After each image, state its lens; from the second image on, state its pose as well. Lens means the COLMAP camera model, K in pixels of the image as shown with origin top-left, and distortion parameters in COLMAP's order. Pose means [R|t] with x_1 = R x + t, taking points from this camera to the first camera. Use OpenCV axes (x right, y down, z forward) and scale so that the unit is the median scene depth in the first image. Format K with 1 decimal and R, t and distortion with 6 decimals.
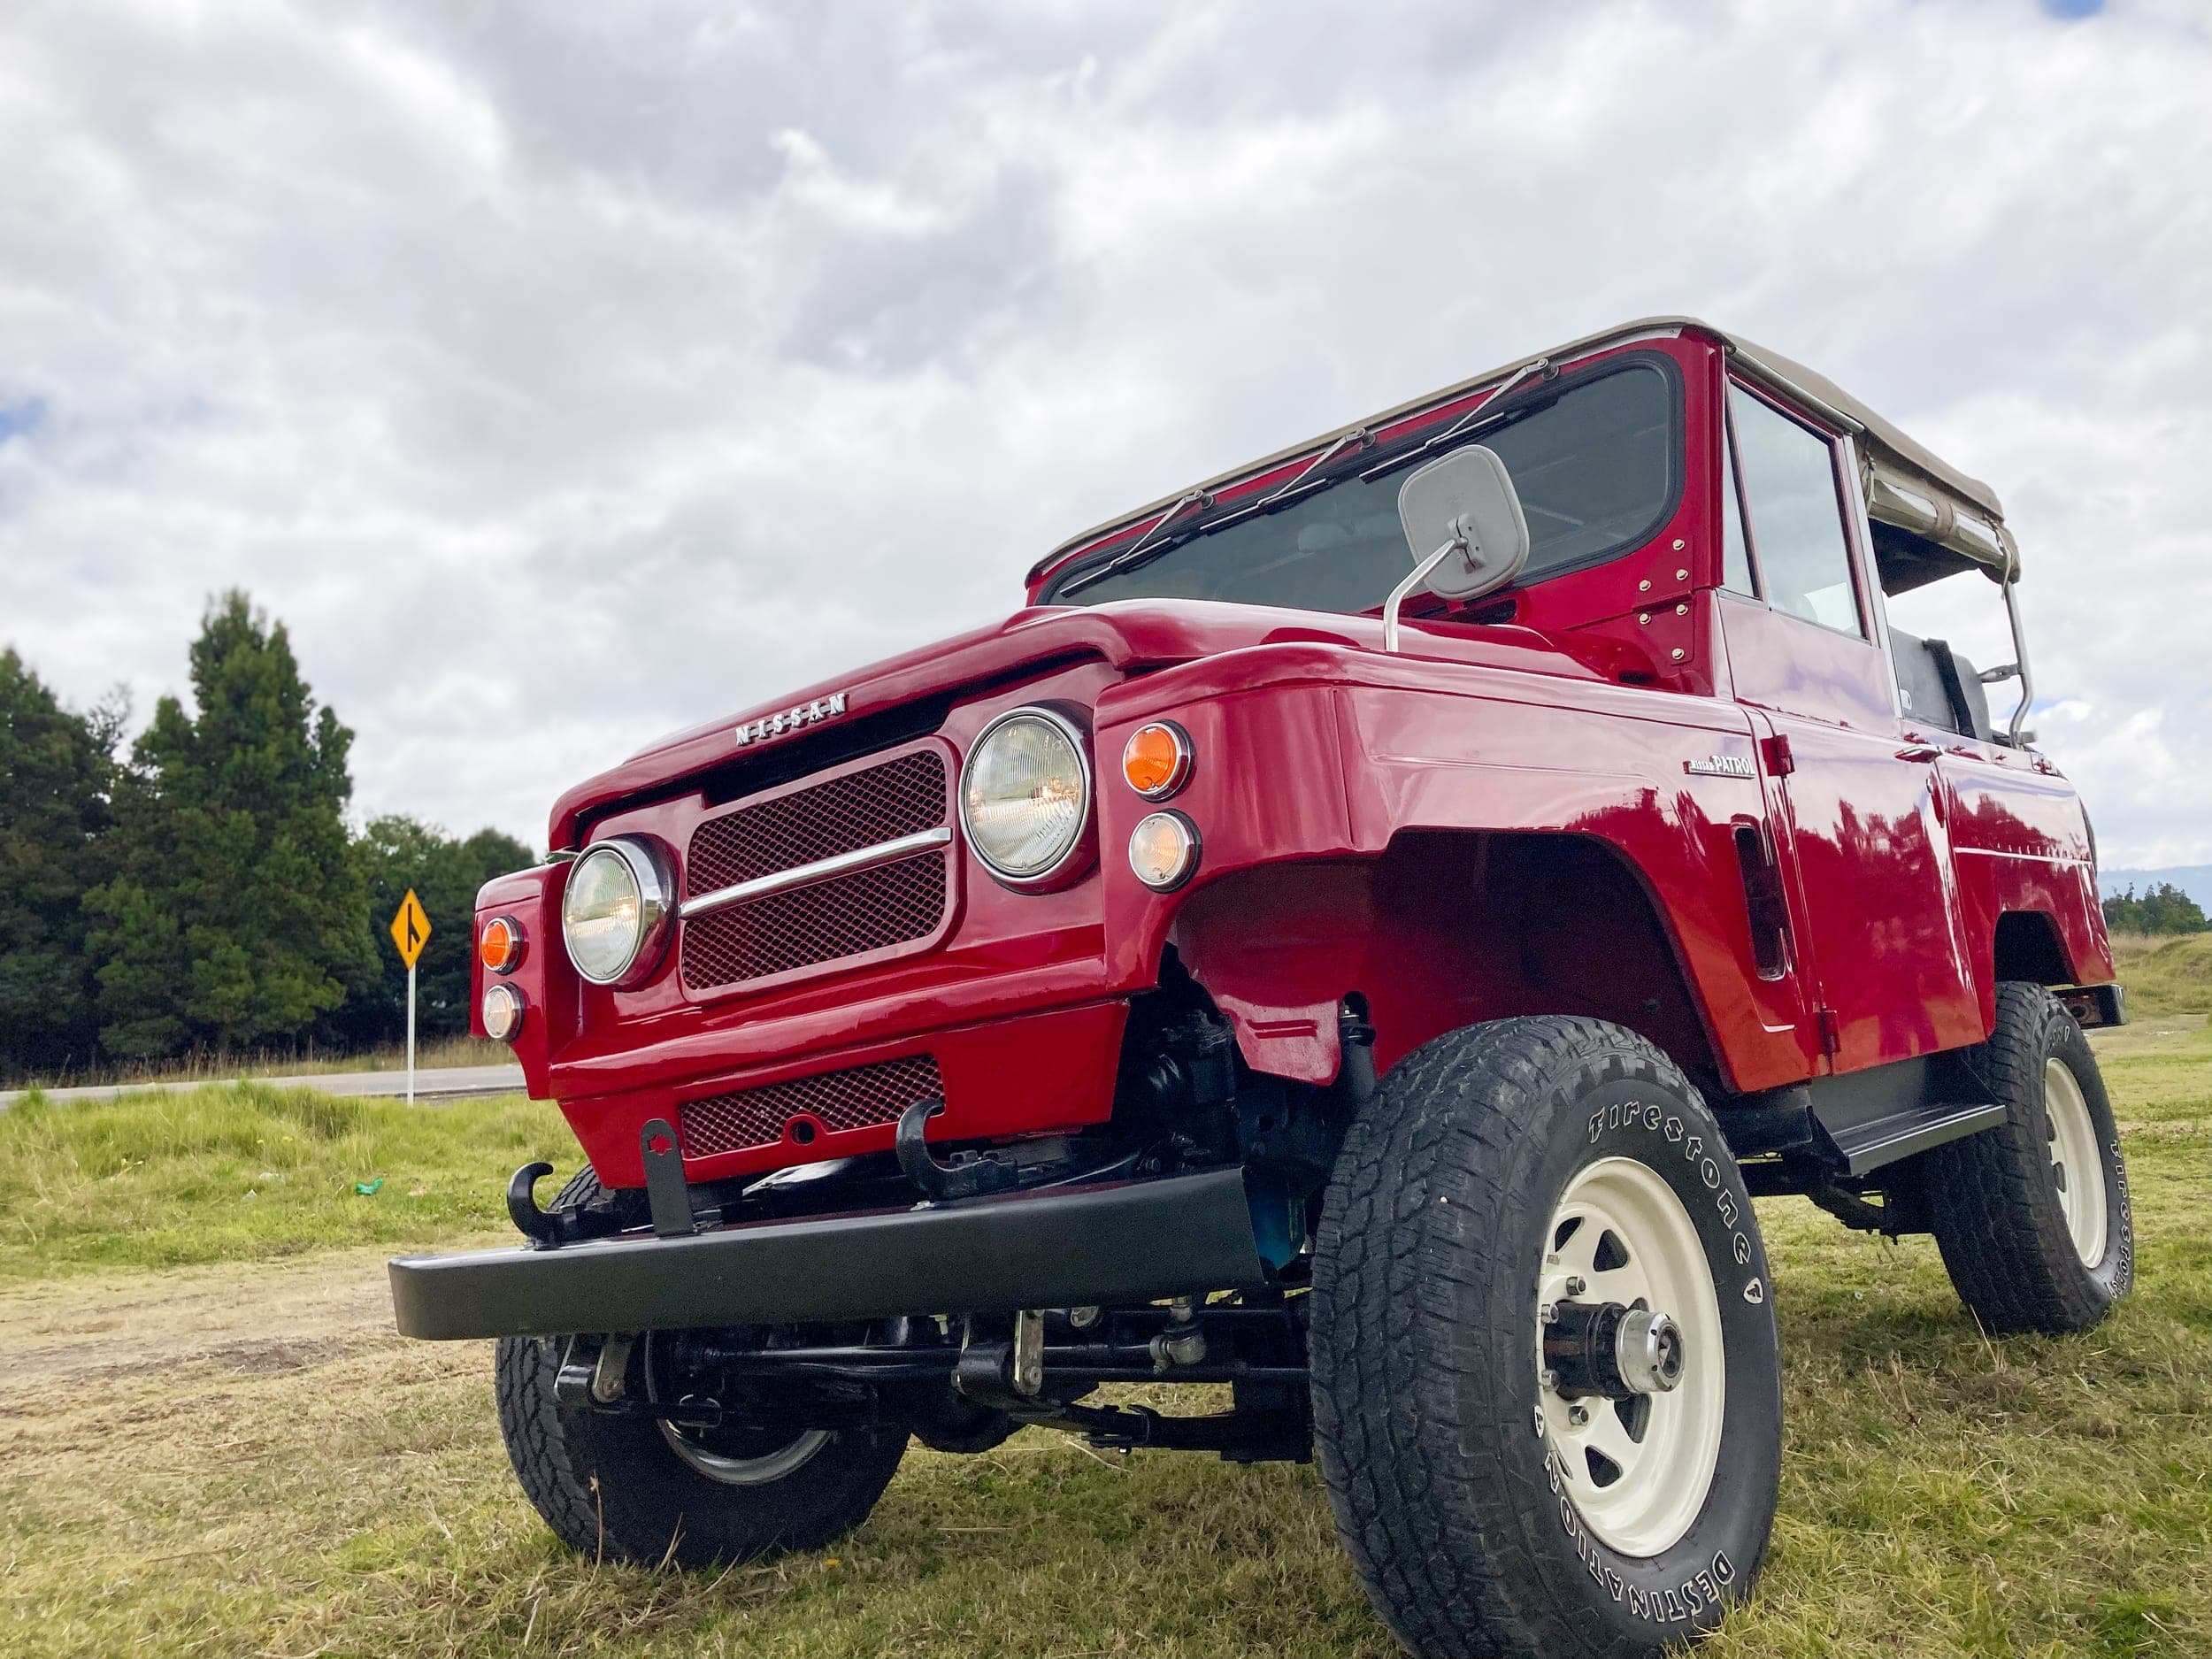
lens RADIAL K [[1711.8, 0, 1051.9], [0, 1711.8, 820.1], [0, 0, 1]] dist [0.073334, 0.003554]
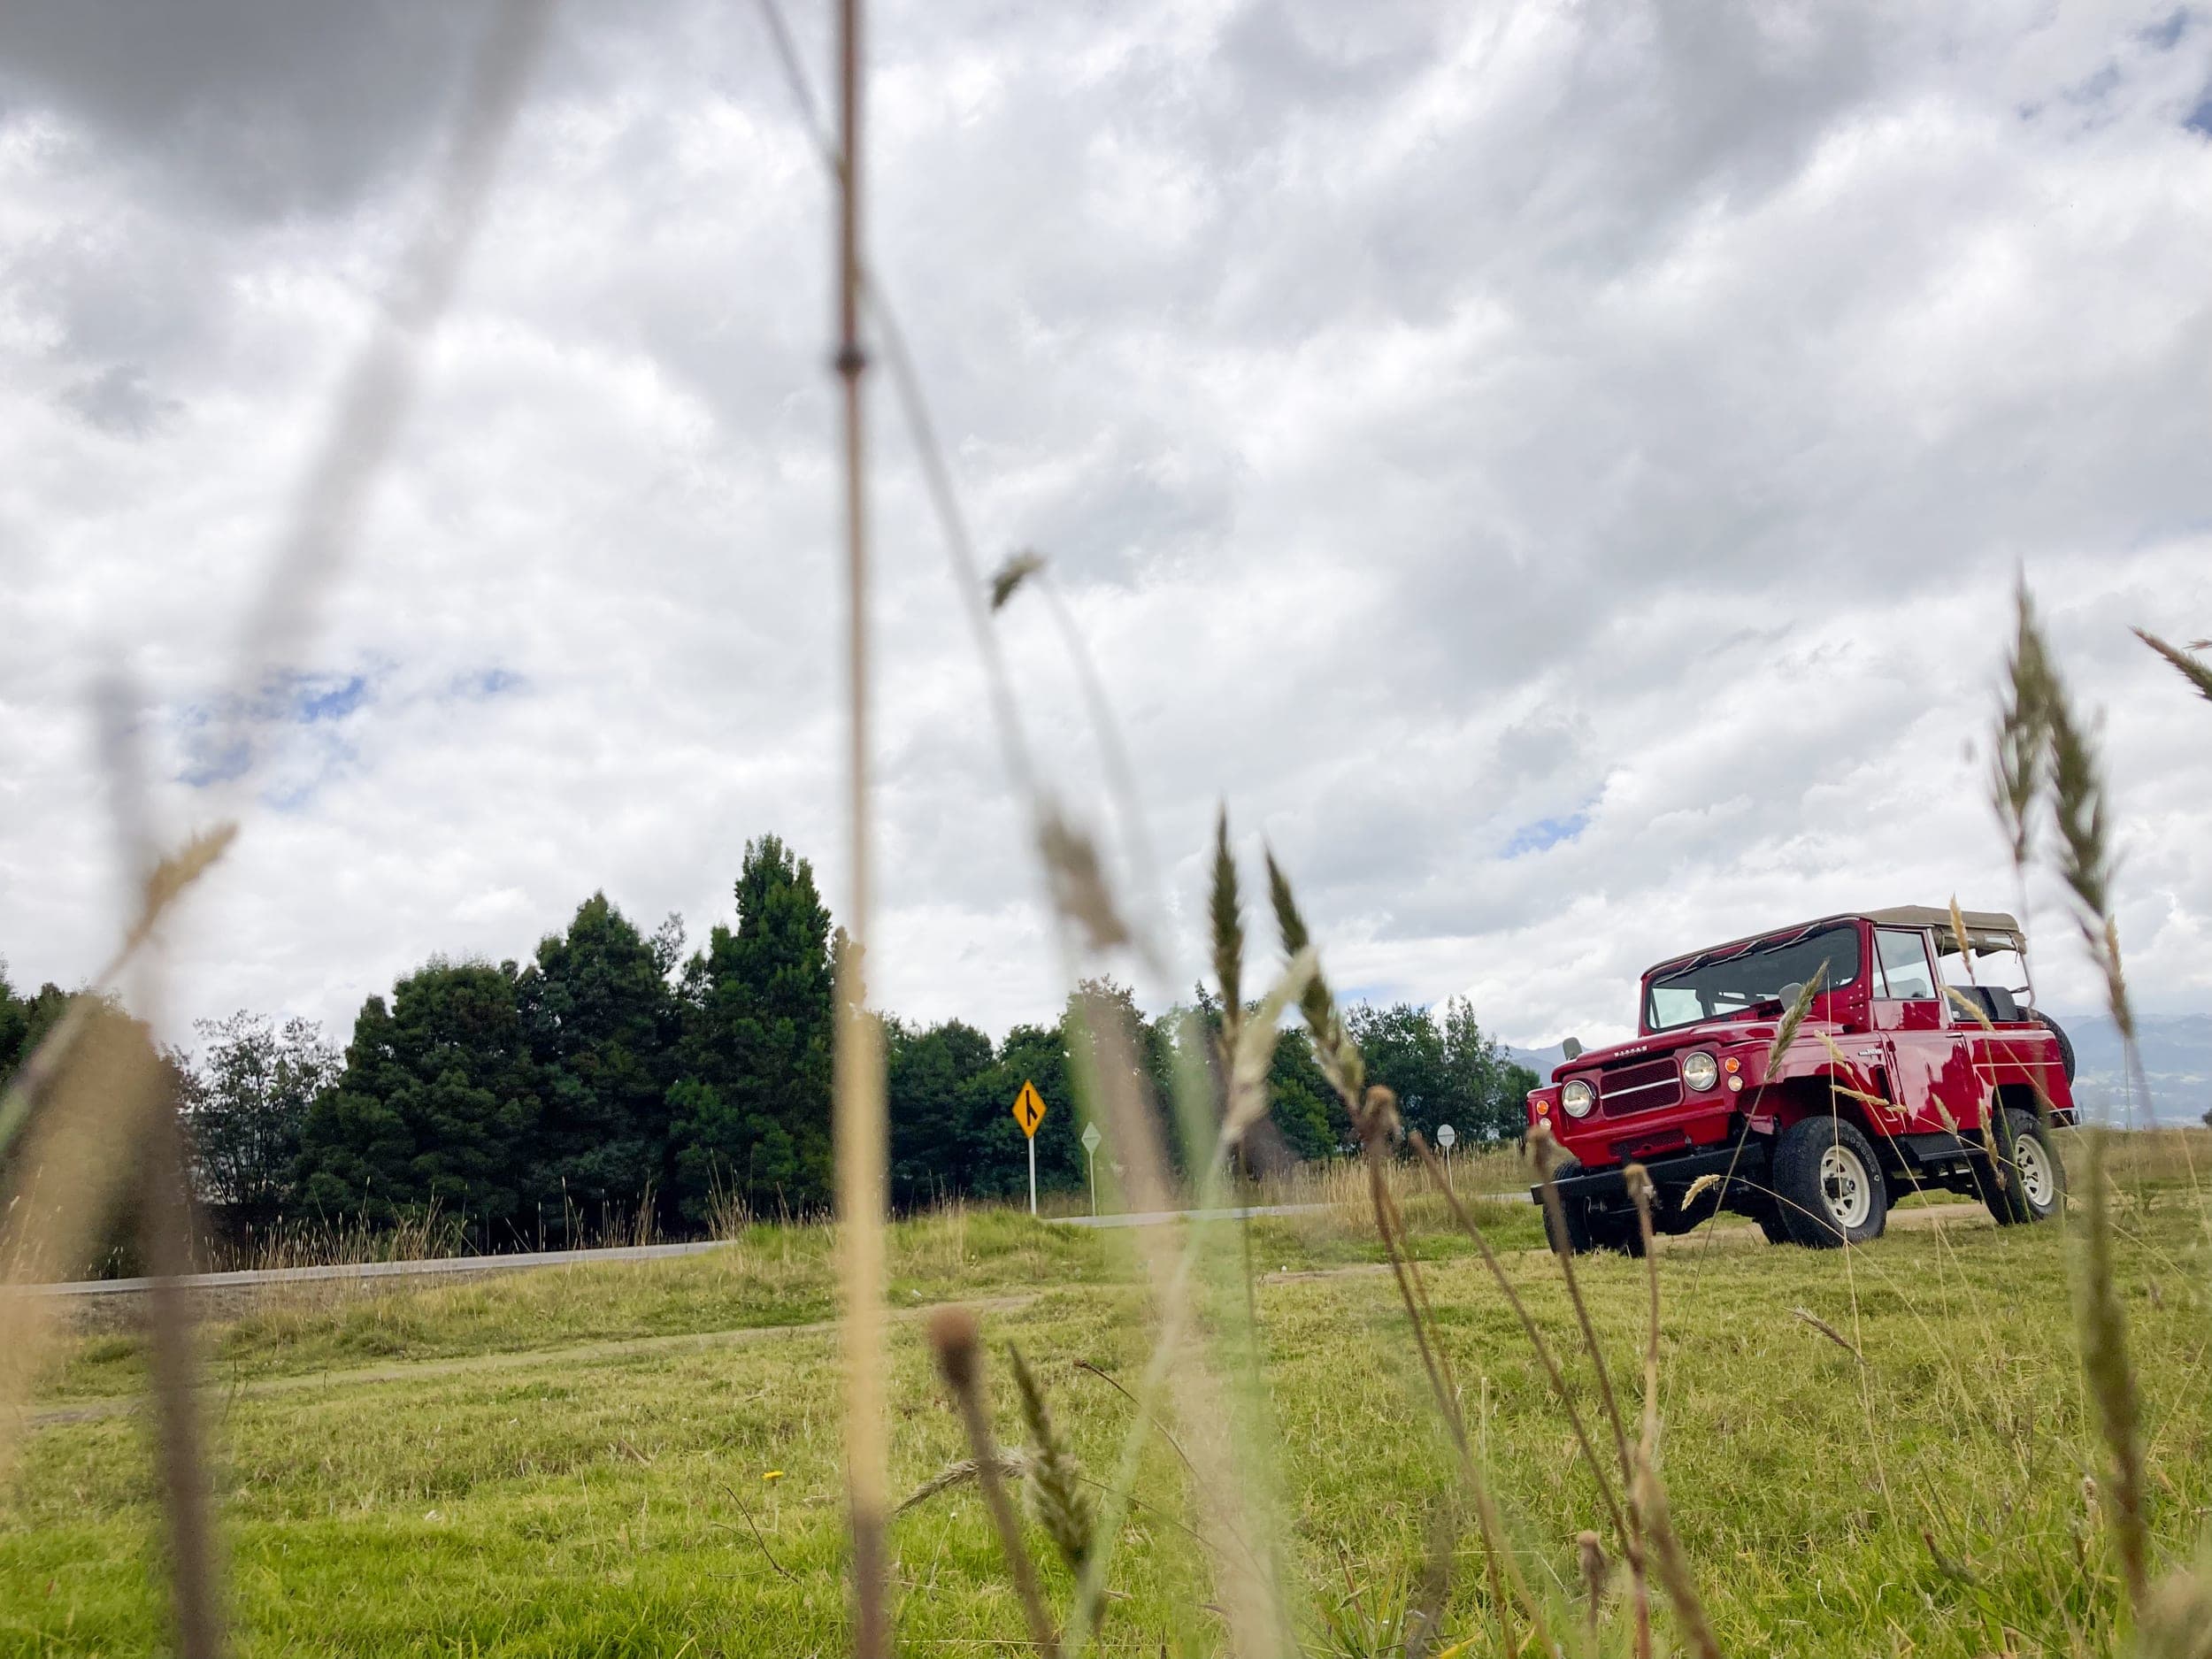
lens RADIAL K [[1805.4, 0, 1104.5], [0, 1805.4, 812.1], [0, 0, 1]] dist [0.080340, -0.180222]
pose [[0.987712, -0.056323, -0.145783, -0.048275], [0.042549, 0.994478, -0.095932, -0.017535], [0.150381, 0.088550, 0.984654, -0.235741]]
